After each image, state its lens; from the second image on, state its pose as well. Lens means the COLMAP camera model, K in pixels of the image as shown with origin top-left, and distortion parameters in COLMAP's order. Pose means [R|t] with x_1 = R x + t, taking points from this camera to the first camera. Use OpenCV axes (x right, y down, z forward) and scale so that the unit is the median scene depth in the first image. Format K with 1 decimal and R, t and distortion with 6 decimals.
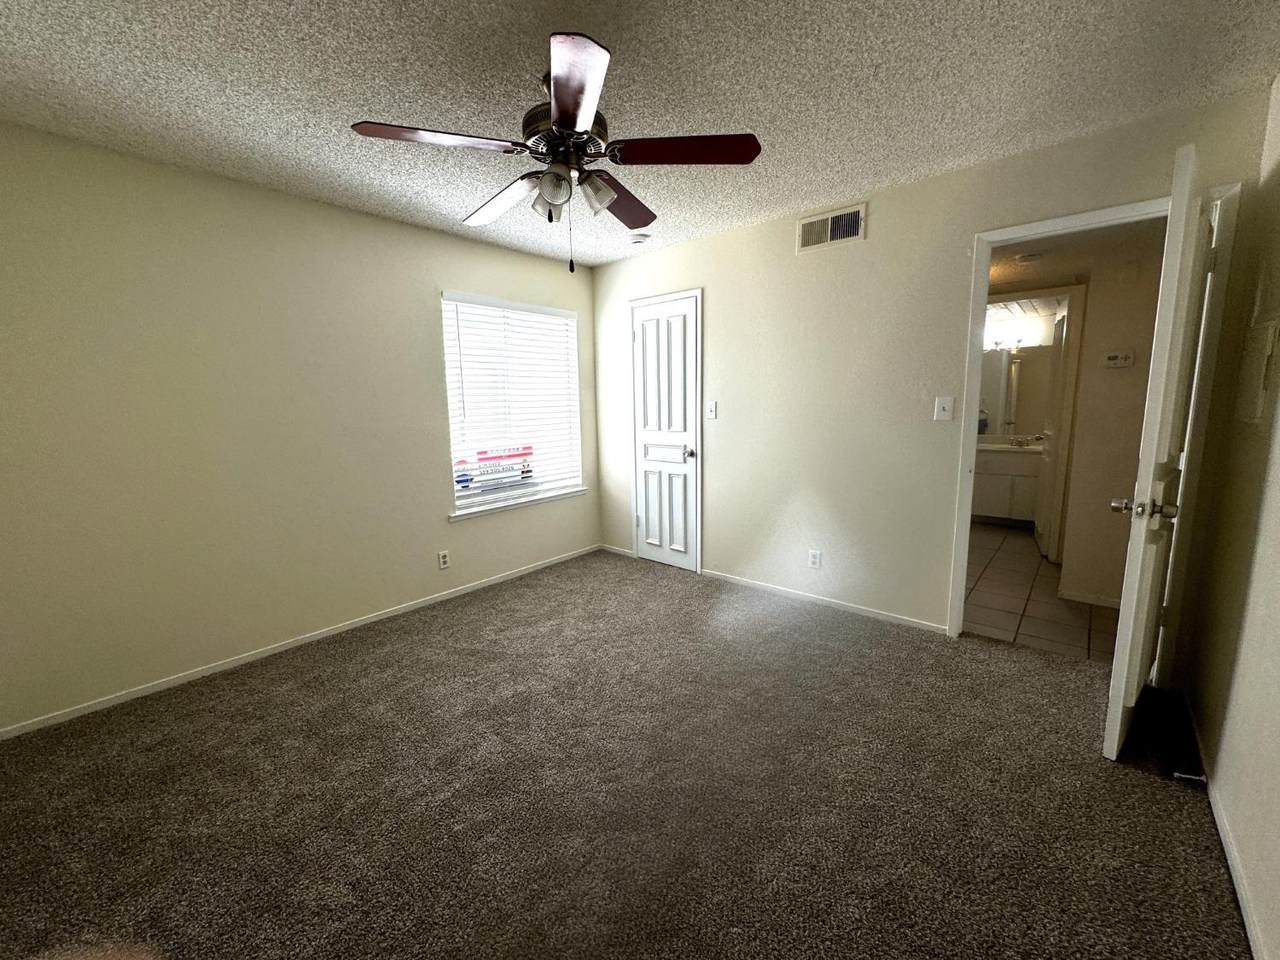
lens RADIAL K [[514.8, 0, 634.4], [0, 514.8, 477.7], [0, 0, 1]] dist [-0.005224, 0.000564]
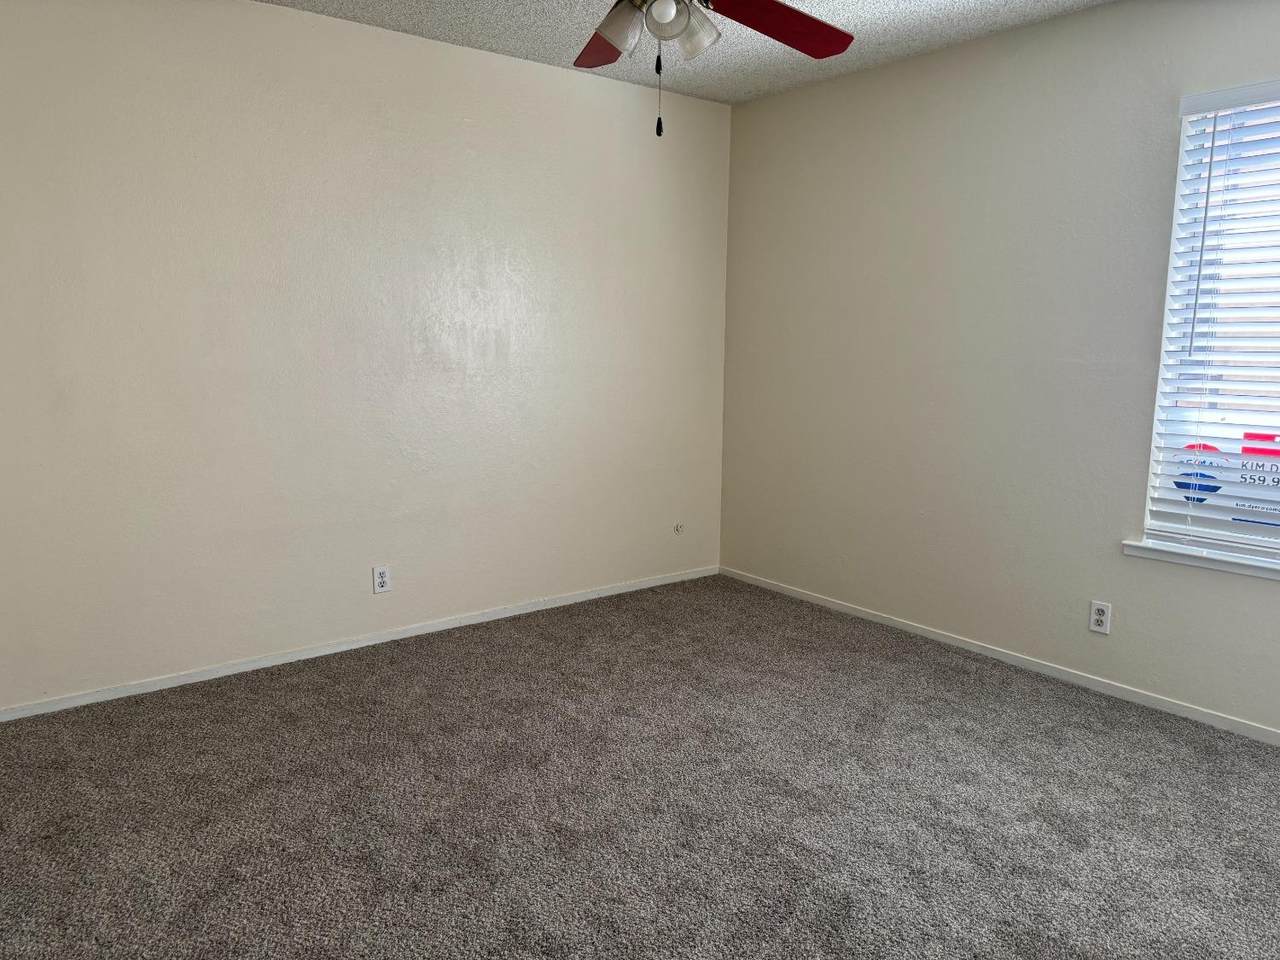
lens RADIAL K [[916.3, 0, 637.0], [0, 916.3, 481.1], [0, 0, 1]] dist [-0.002415, -0.005576]
pose [[-0.213850, 0.165571, -0.962733, 0.627260], [-0.143324, 0.969549, 0.198580, -0.098027], [0.966295, 0.180449, -0.183608, 0.682291]]
